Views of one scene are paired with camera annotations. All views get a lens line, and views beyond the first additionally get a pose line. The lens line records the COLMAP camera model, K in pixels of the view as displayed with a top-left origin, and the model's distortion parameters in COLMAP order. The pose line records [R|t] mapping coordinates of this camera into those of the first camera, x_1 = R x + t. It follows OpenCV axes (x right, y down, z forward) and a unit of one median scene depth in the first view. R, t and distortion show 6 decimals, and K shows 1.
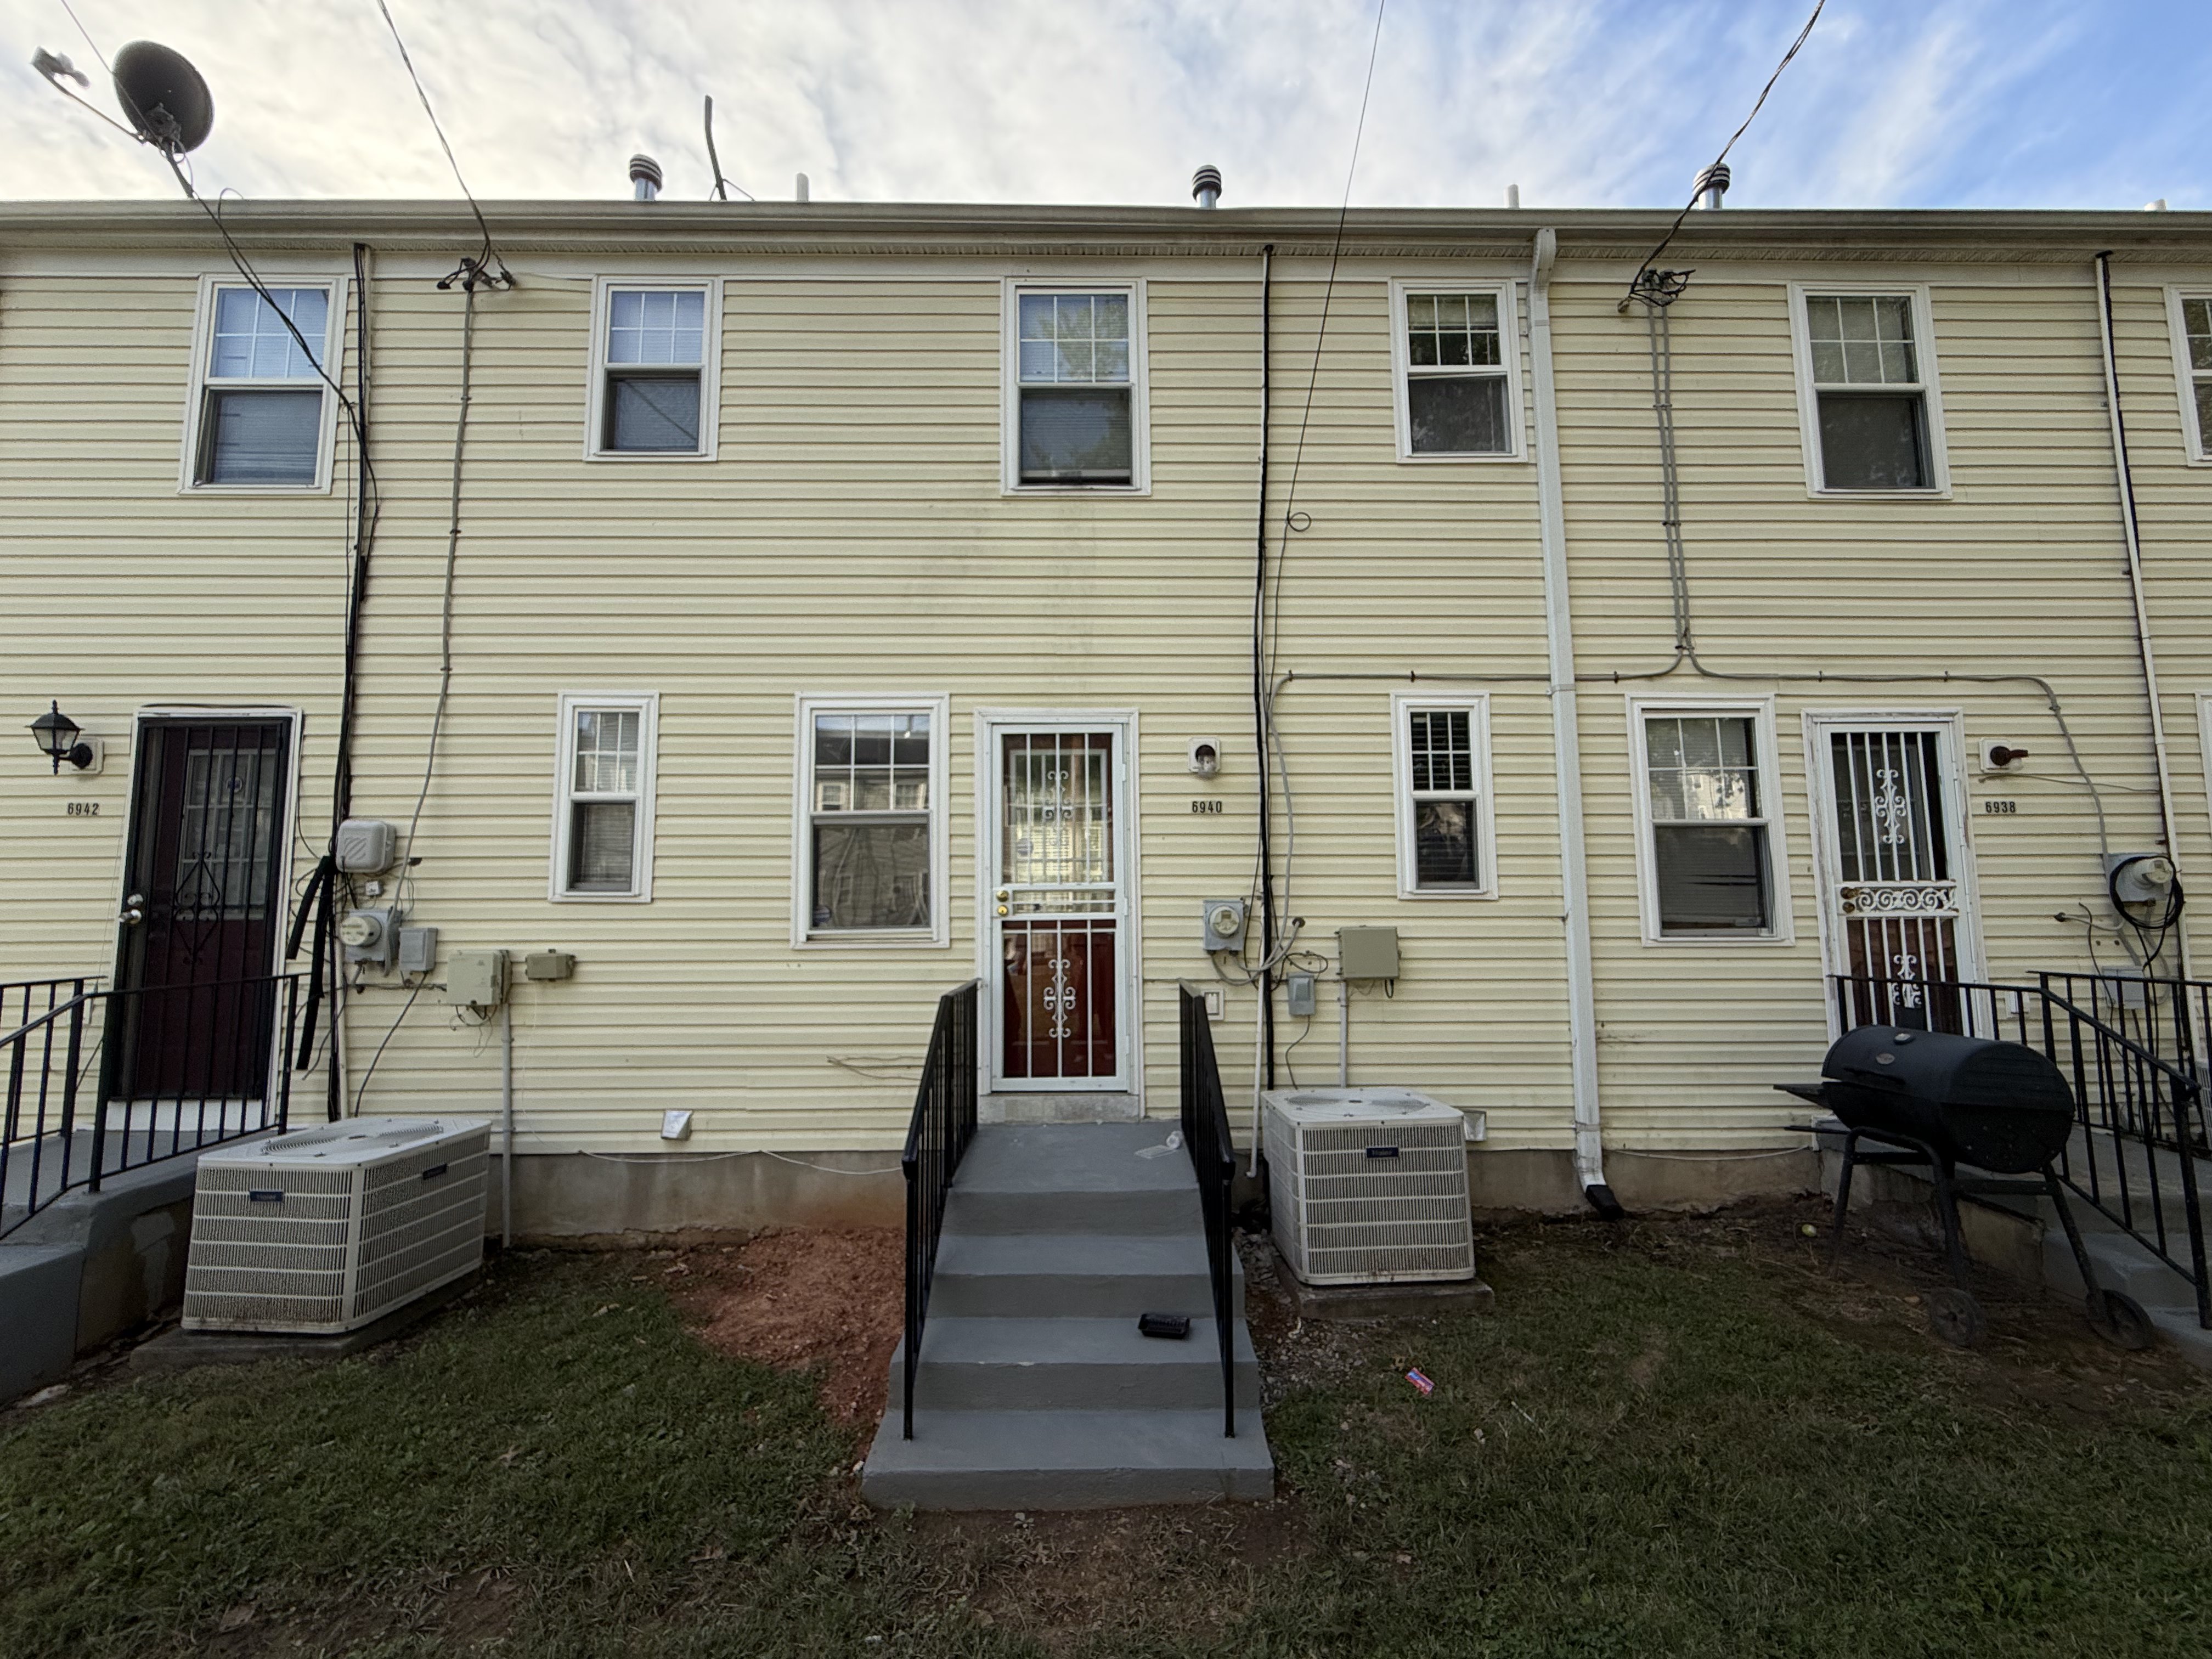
lens RADIAL K [[893.6, 0, 1104.7], [0, 893.6, 827.9], [0, 0, 1]] dist [0.002036, -0.001056]
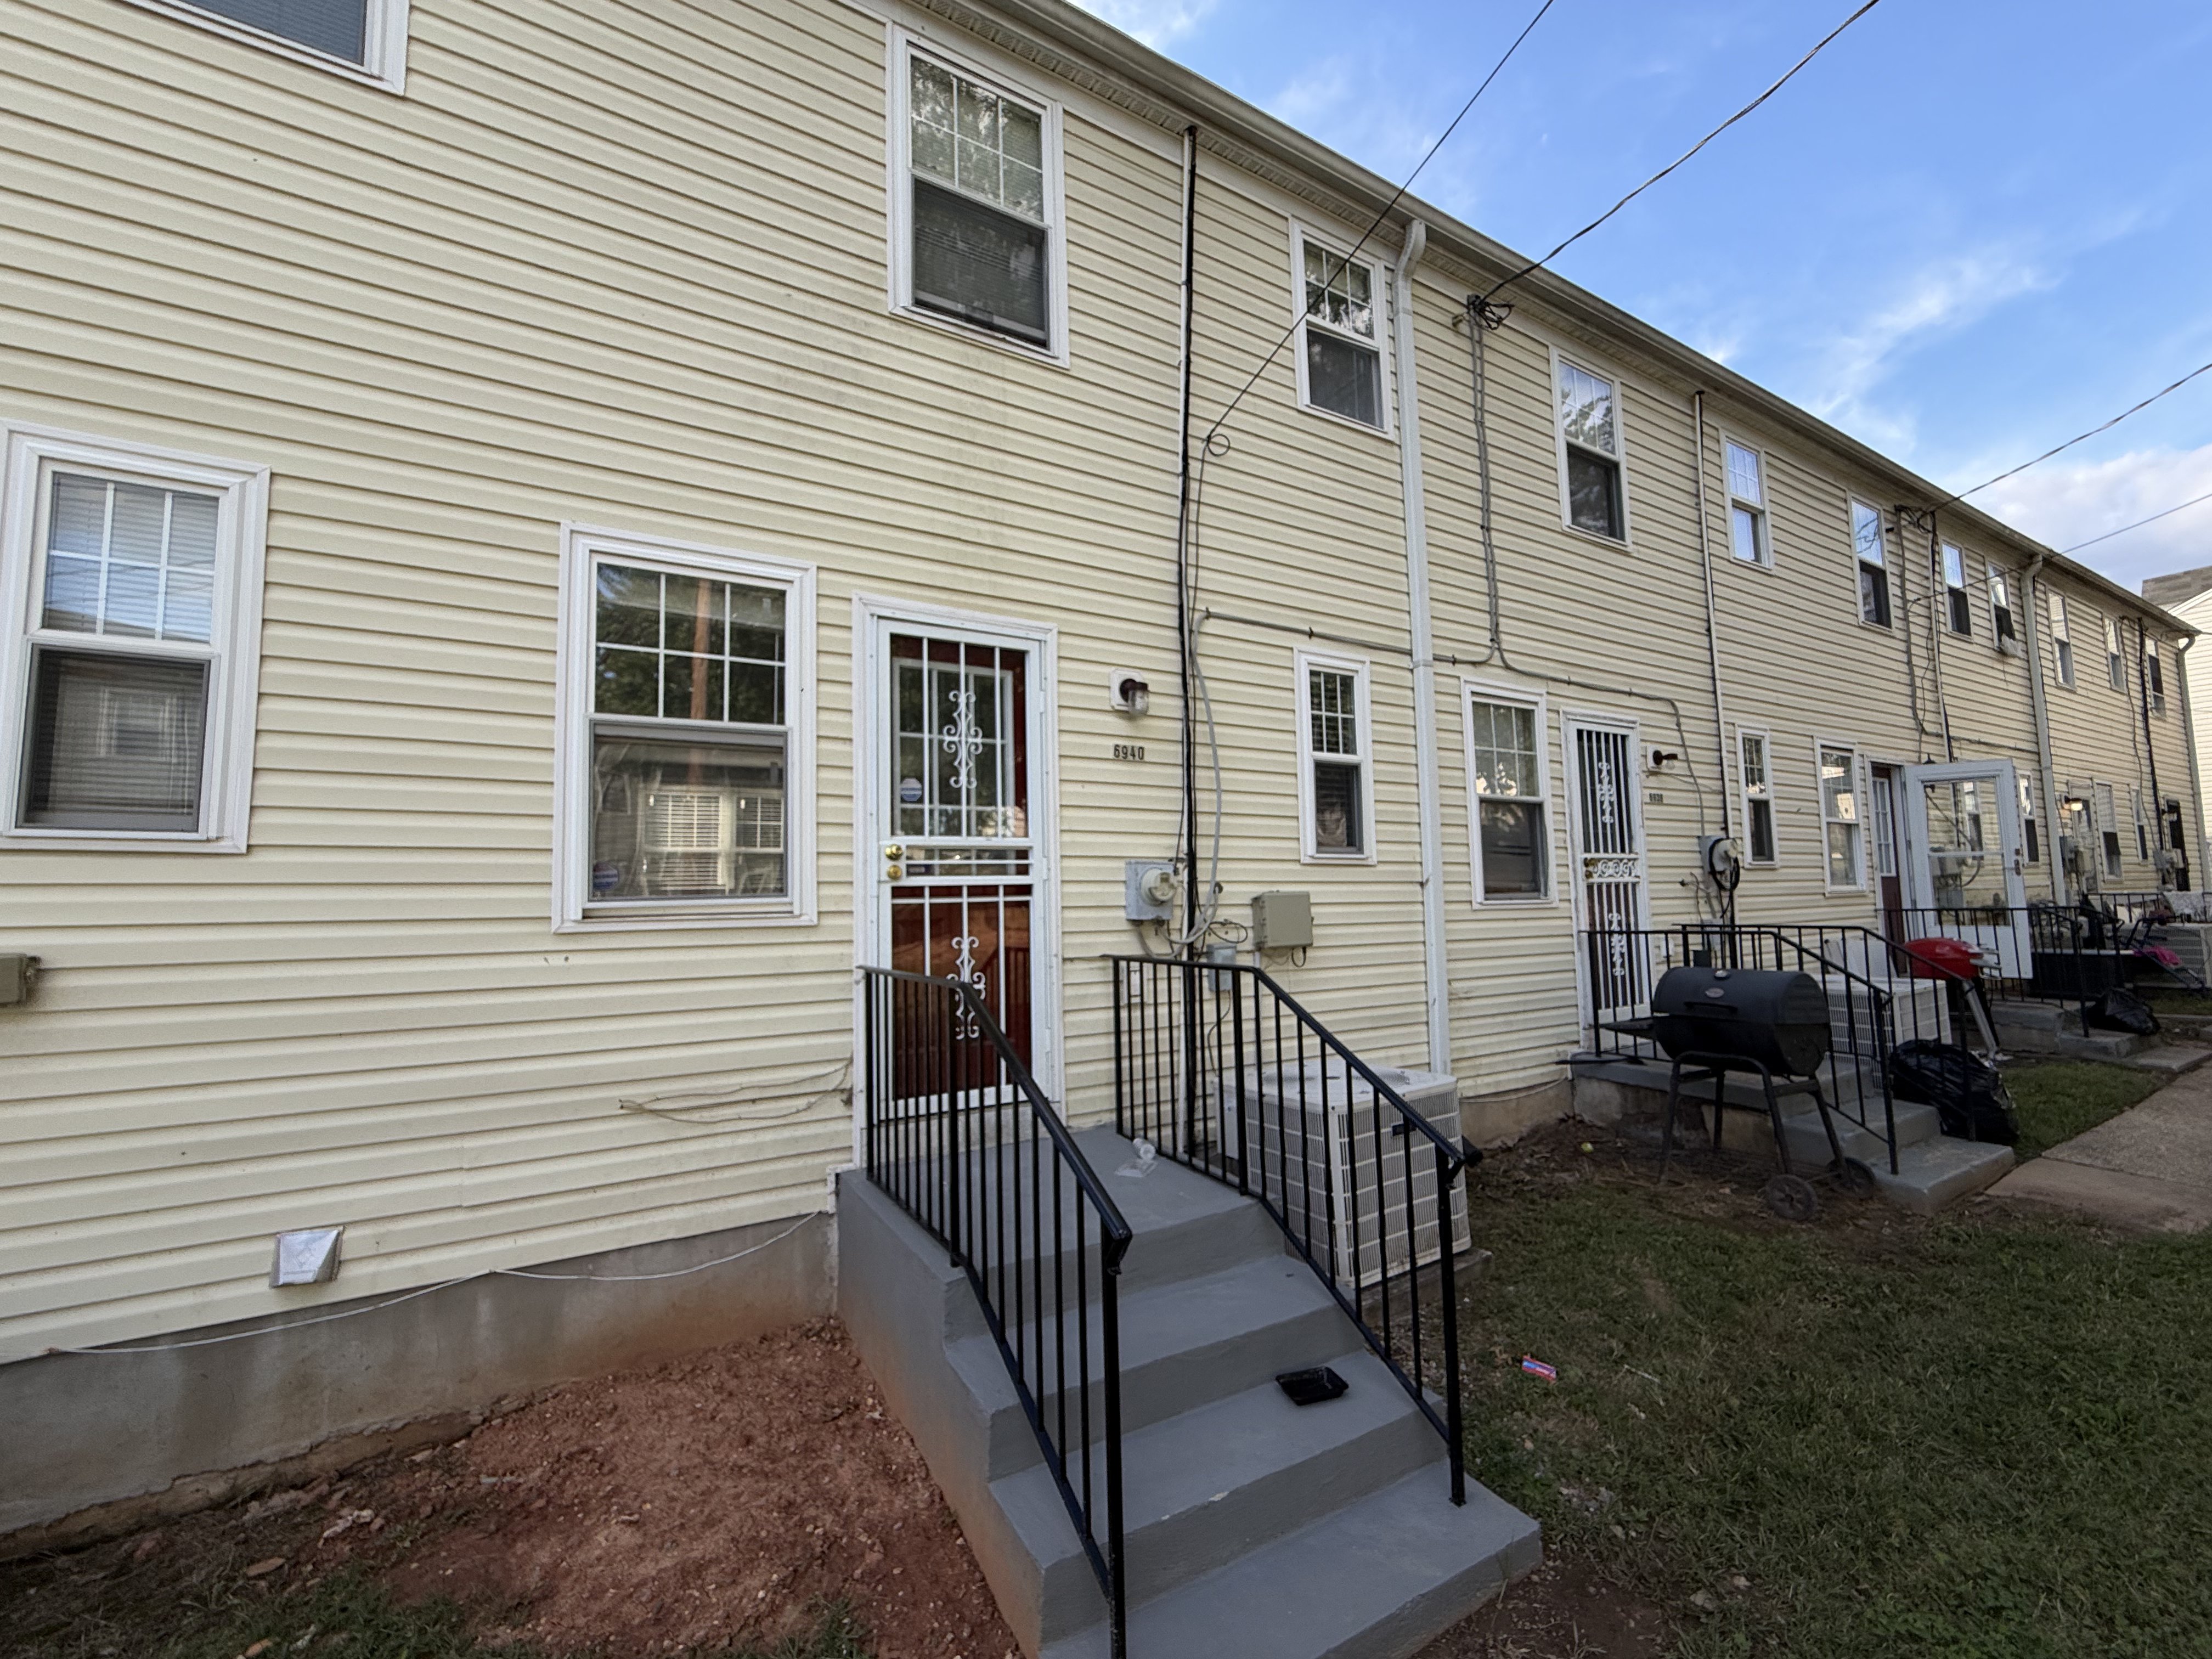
lens RADIAL K [[893.6, 0, 1104.9], [0, 893.6, 826.0], [0, 0, 1]] dist [0.002036, -0.001056]
pose [[0.868068, 0.032459, 0.495384, -0.327717], [-0.034539, 0.999391, -0.004959, 0.052021], [-0.495243, -0.012805, 0.868660, 0.277196]]
